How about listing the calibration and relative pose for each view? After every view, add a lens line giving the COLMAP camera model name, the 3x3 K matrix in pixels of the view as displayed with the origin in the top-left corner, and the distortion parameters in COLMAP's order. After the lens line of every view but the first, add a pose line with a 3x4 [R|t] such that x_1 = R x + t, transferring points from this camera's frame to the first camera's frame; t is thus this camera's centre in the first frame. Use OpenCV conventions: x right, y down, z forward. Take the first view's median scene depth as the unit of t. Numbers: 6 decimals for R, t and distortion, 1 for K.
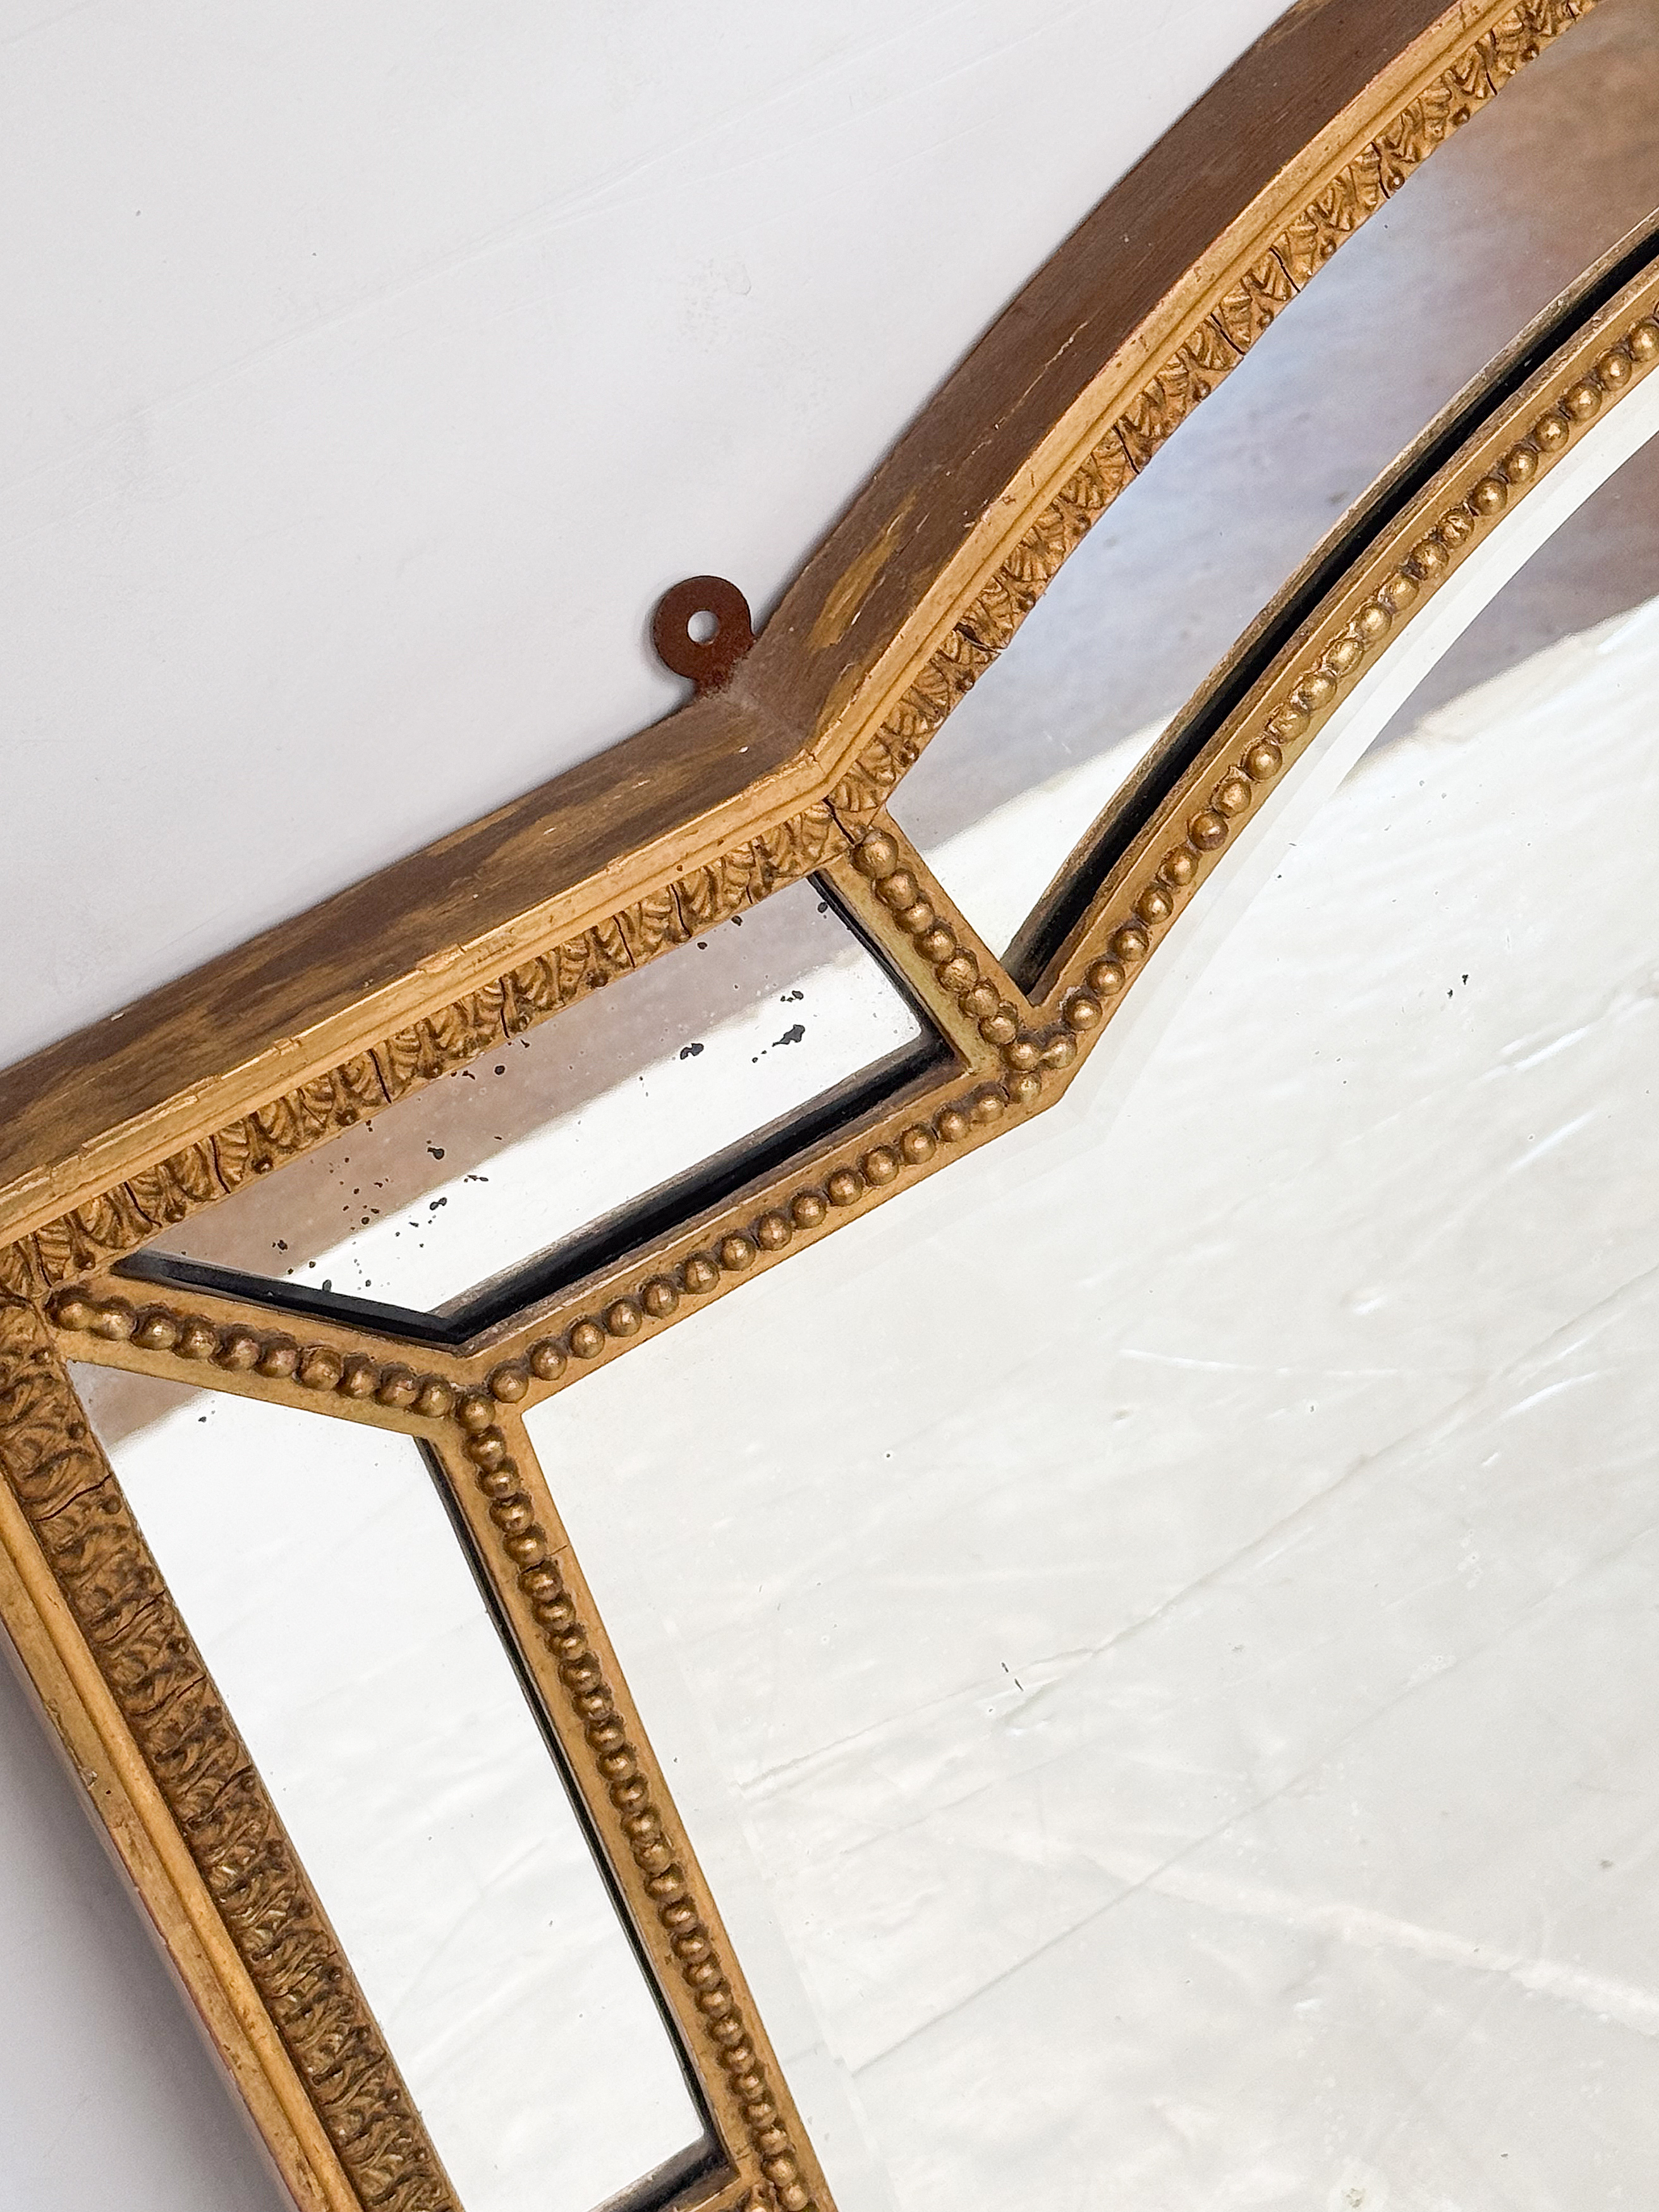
lens RADIAL K [[4390.0, 0, 829.5], [0, 4390.0, 1106.0], [0, 0, 1]] dist [0.138268, -0.012536]
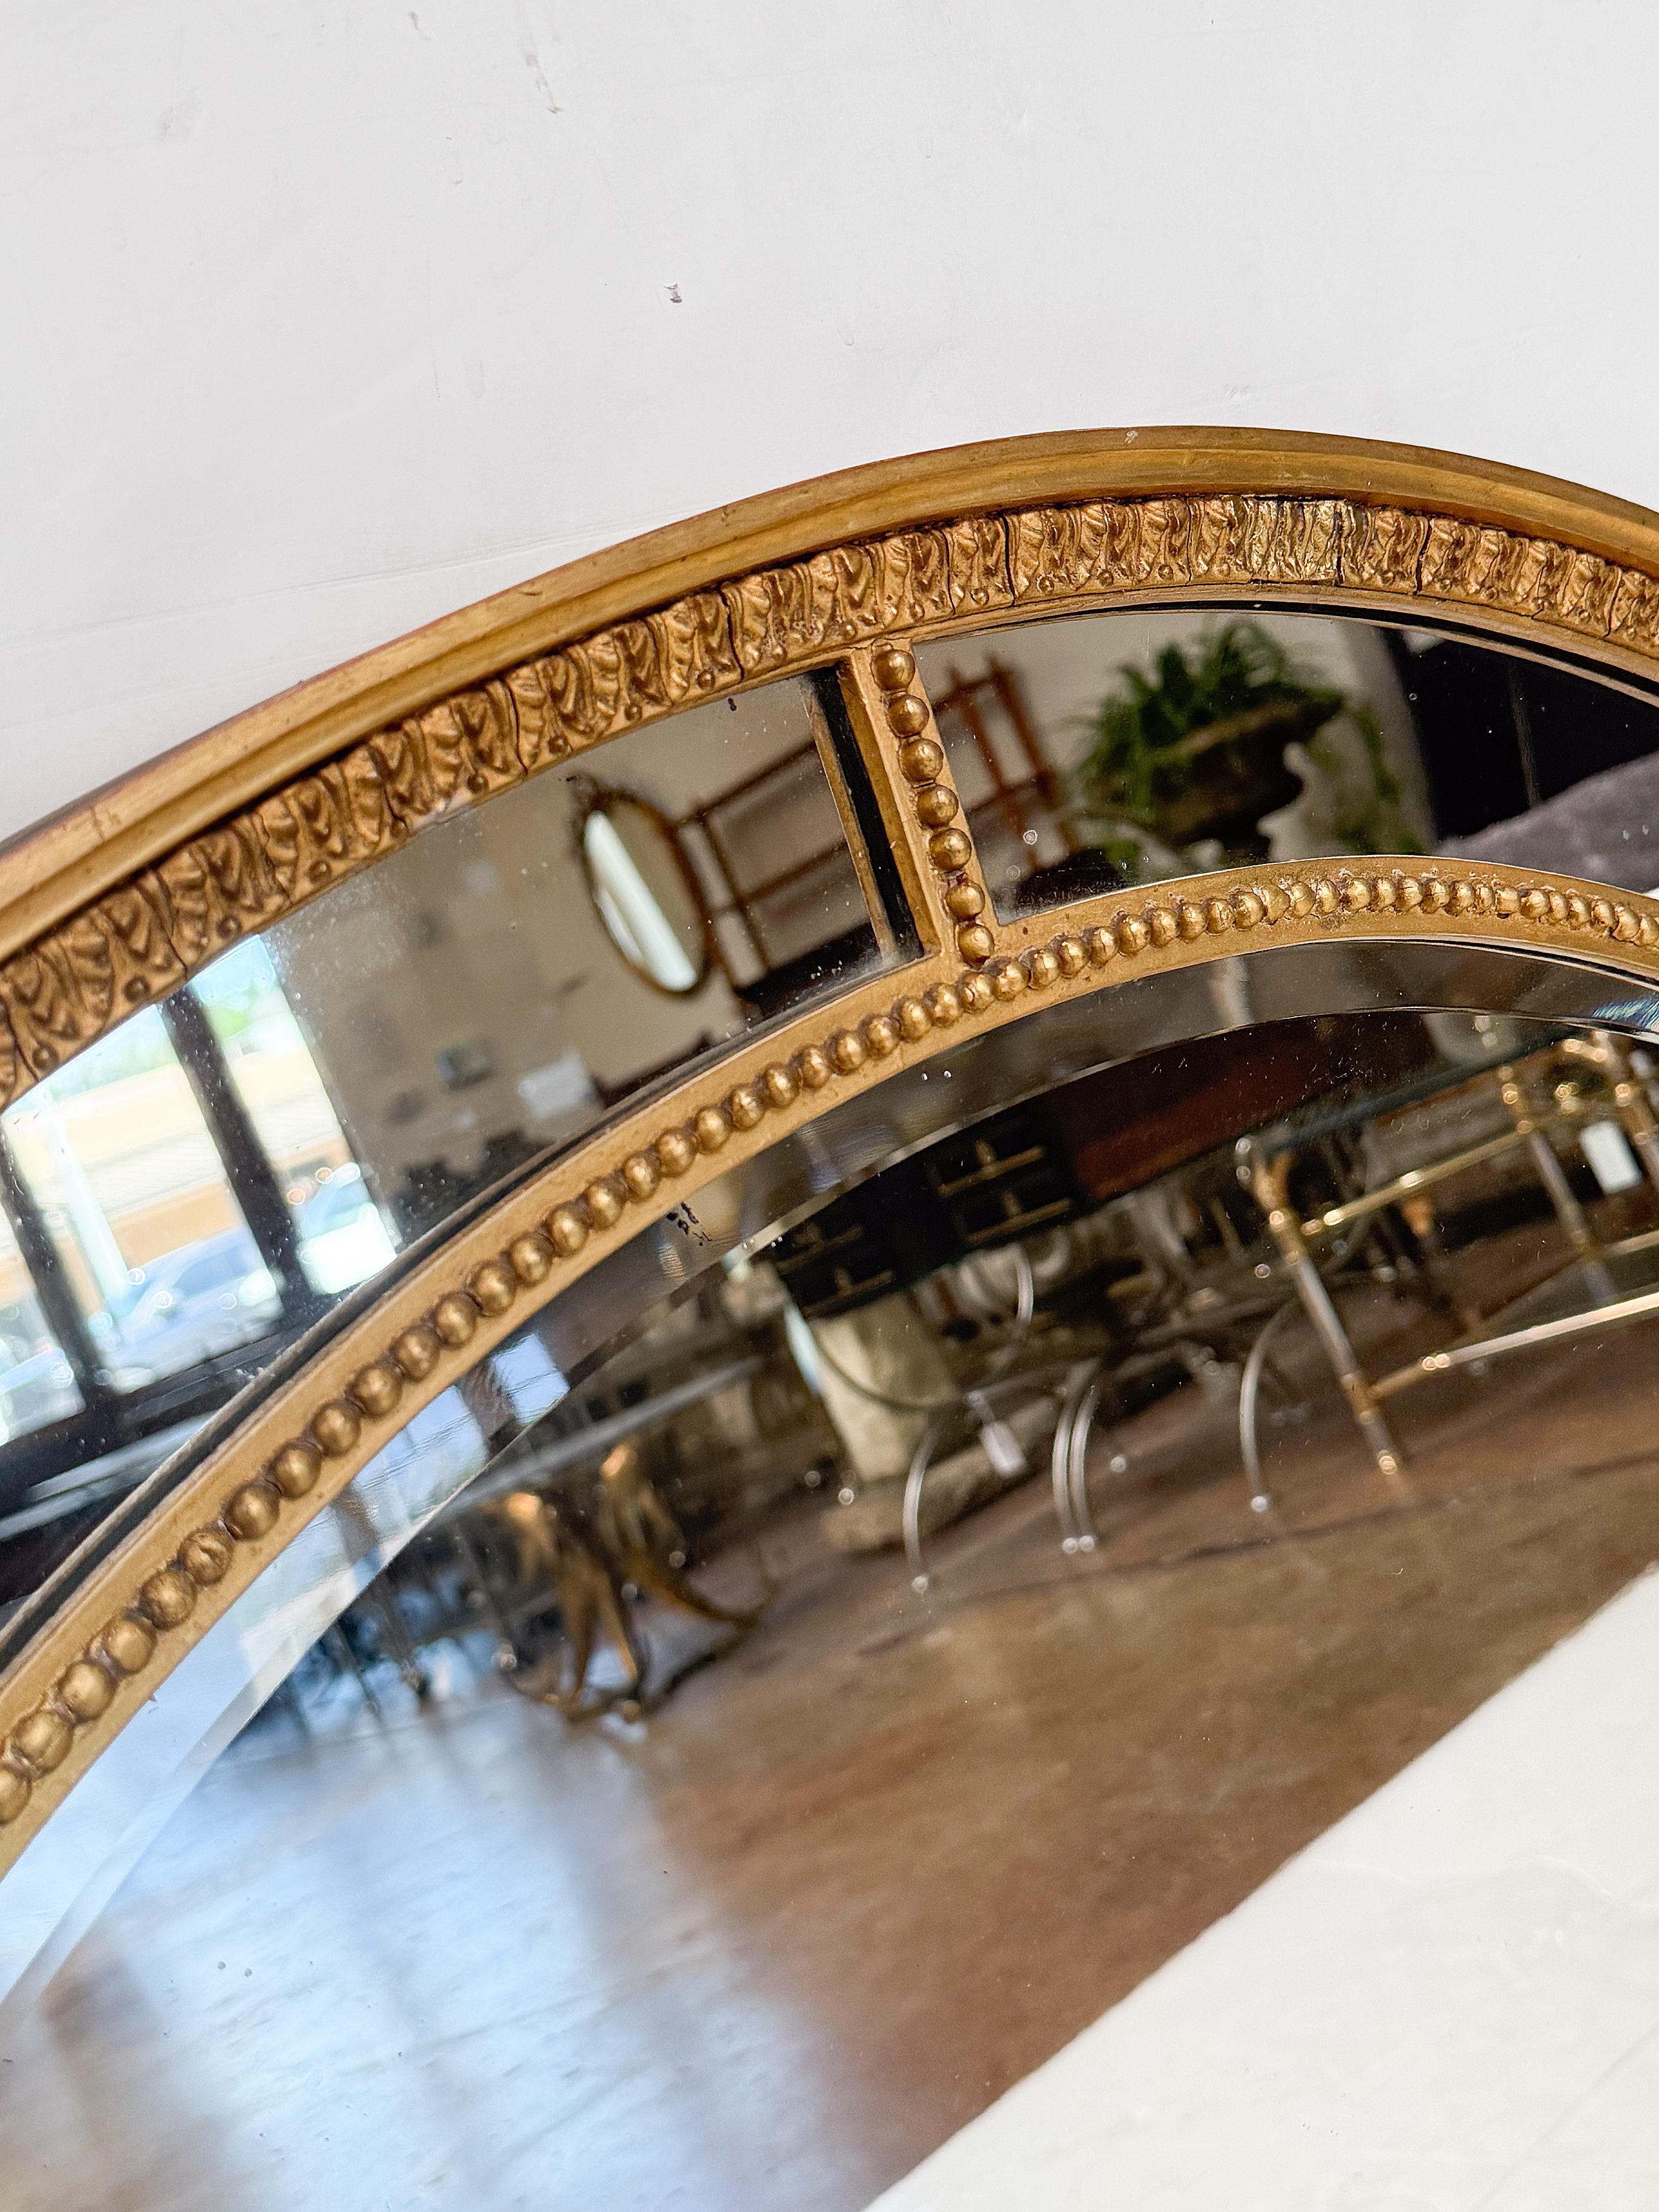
lens RADIAL K [[2443.0, 0, 749.9], [0, 2443.0, 1099.5], [0, 0, 1]] dist [0.227986, -0.623362]
pose [[0.987863, -0.061145, 0.142788, 0.185511], [0.128669, 0.837089, -0.531719, 0.037983], [-0.087014, 0.543638, 0.834797, 0.637673]]
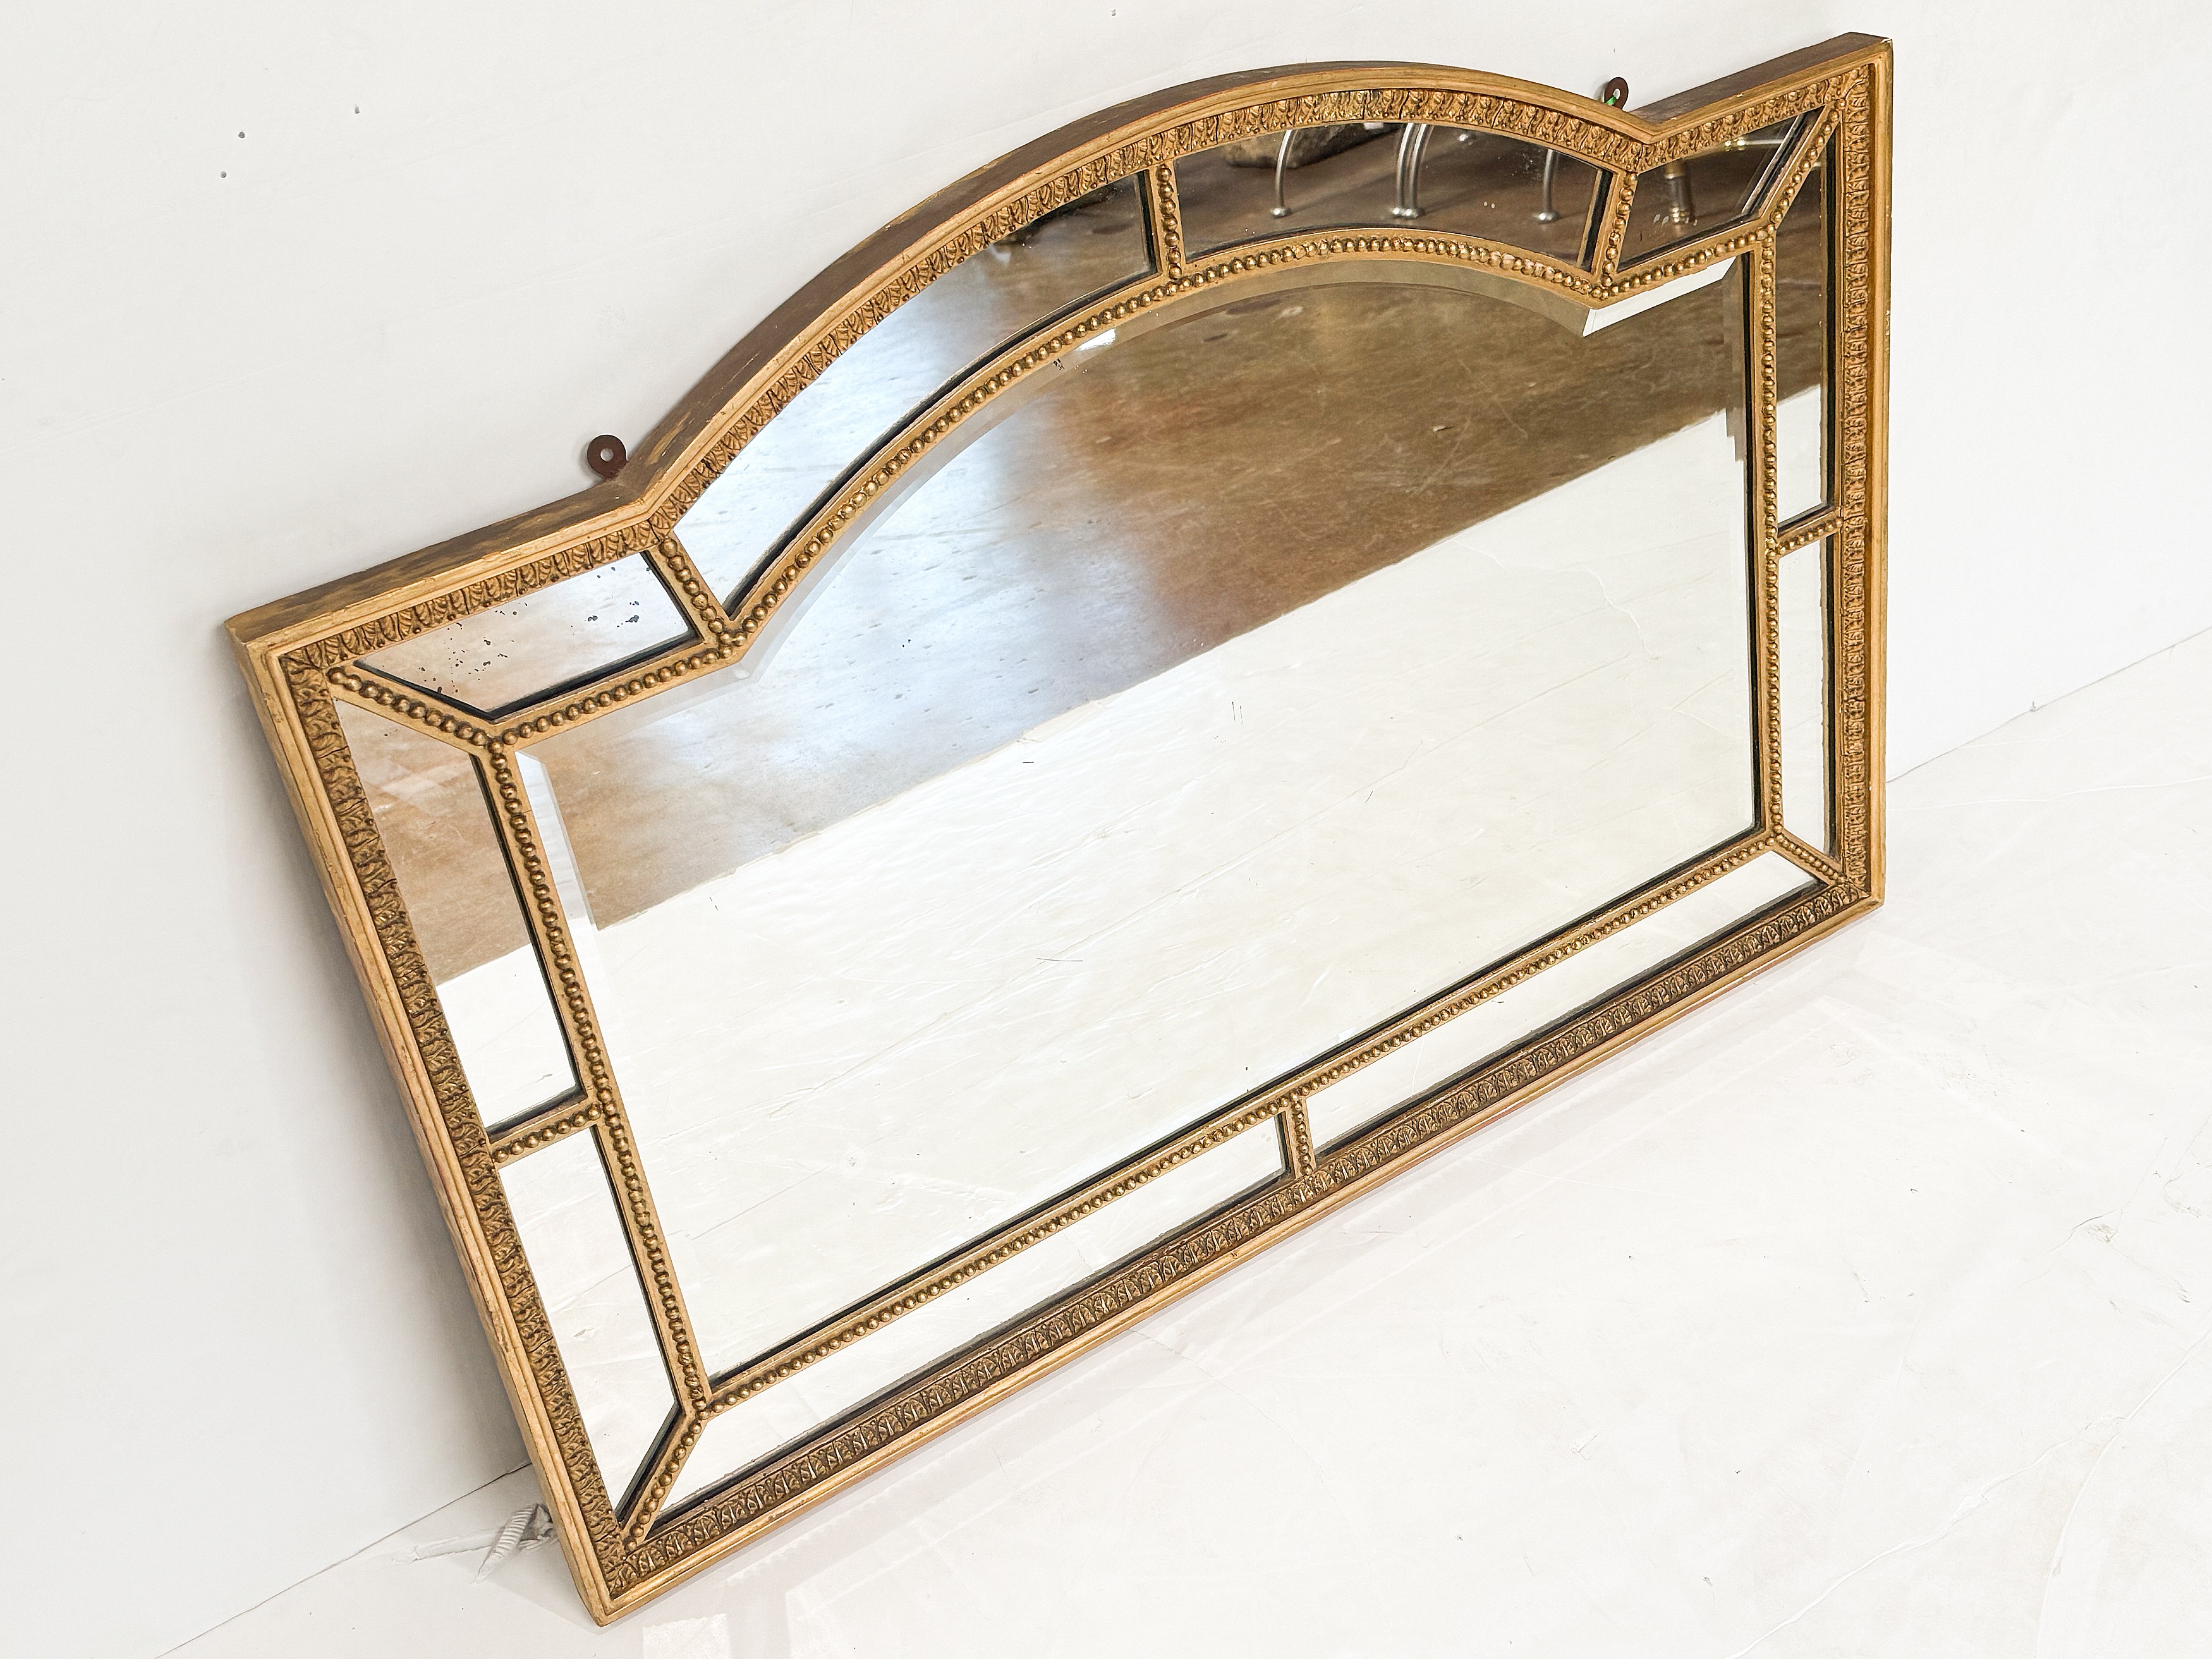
lens RADIAL K [[2443.0, 0, 1072.9], [0, 2443.0, 830.4], [0, 0, 1]] dist [0.227986, -0.623362]
pose [[0.992446, 0.070921, 0.100101, 0.115933], [-0.061920, 0.993985, -0.090330, 0.231041], [-0.105905, 0.083450, 0.990868, -0.480184]]
